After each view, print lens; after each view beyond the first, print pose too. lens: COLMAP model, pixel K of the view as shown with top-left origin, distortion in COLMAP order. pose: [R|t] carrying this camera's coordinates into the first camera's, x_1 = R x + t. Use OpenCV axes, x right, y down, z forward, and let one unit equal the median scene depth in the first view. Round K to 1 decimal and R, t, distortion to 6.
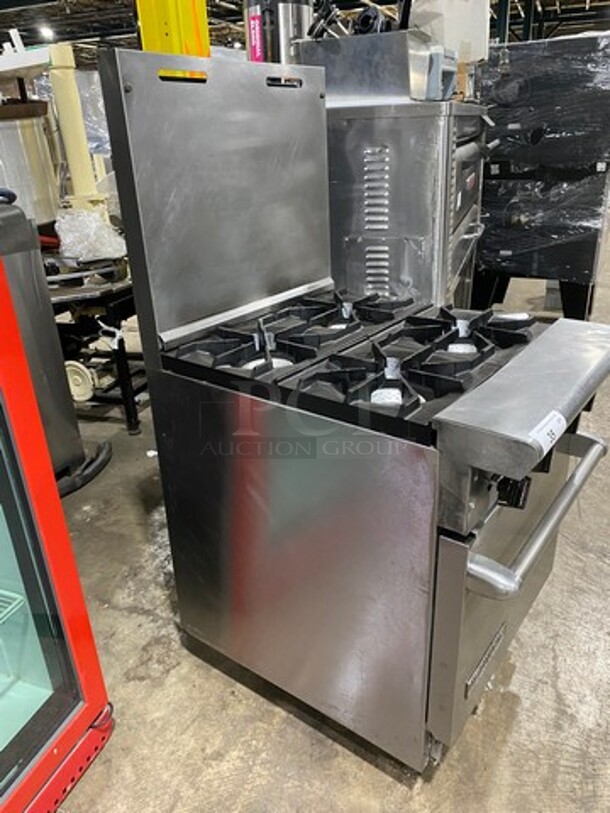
lens RADIAL K [[603.2, 0, 305.2], [0, 603.2, 410.1], [0, 0, 1]] dist [0.045025, -0.002536]
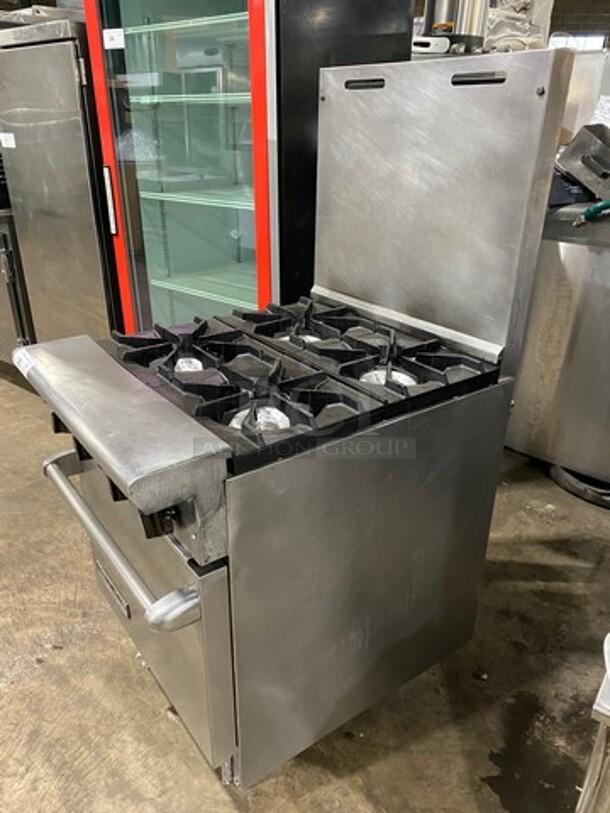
lens RADIAL K [[603.2, 0, 305.2], [0, 603.2, 410.1], [0, 0, 1]] dist [0.045025, -0.002536]
pose [[-0.275270, 0.444299, -0.852541, 0.918678], [-0.407794, 0.749103, 0.522062, -0.543296], [0.870592, 0.491369, -0.025023, 1.034006]]
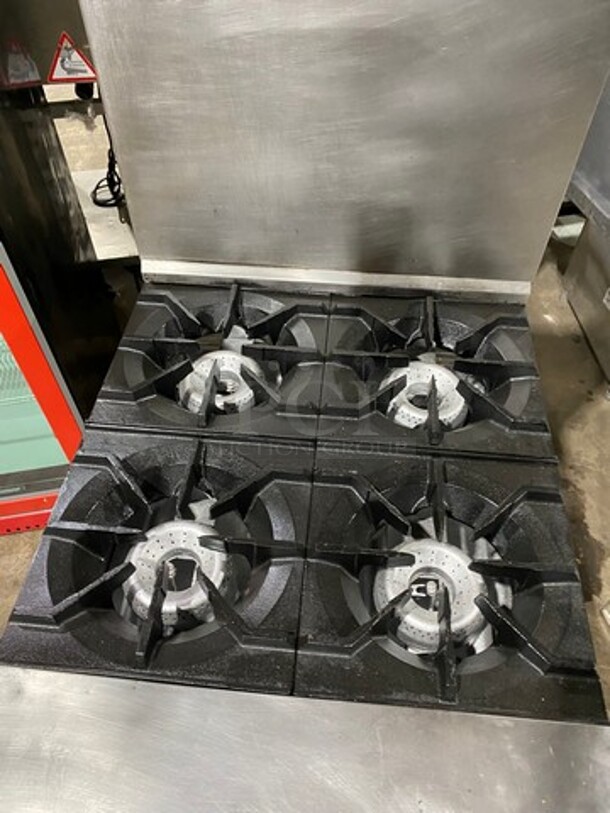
lens RADIAL K [[621.5, 0, 302.7], [0, 621.5, 405.3], [0, 0, 1]] dist [0.037058, -0.001240]
pose [[0.518099, 0.690236, -0.505121, 0.384437], [-0.377203, 0.714418, 0.589342, -0.484551], [0.767654, -0.114804, 0.630498, 0.558125]]
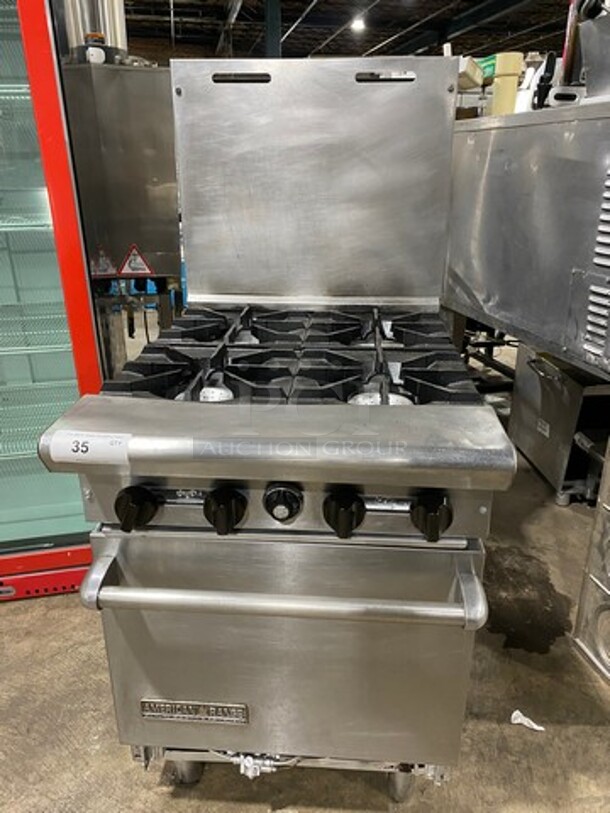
lens RADIAL K [[615.4, 0, 303.5], [0, 615.4, 394.2], [0, 0, 1]] dist [0.097428, -0.089605]
pose [[0.532771, 0.360893, -0.765449, 0.815686], [-0.368804, 0.913111, 0.173816, -0.220059], [0.761669, 0.189696, 0.619577, 0.400695]]
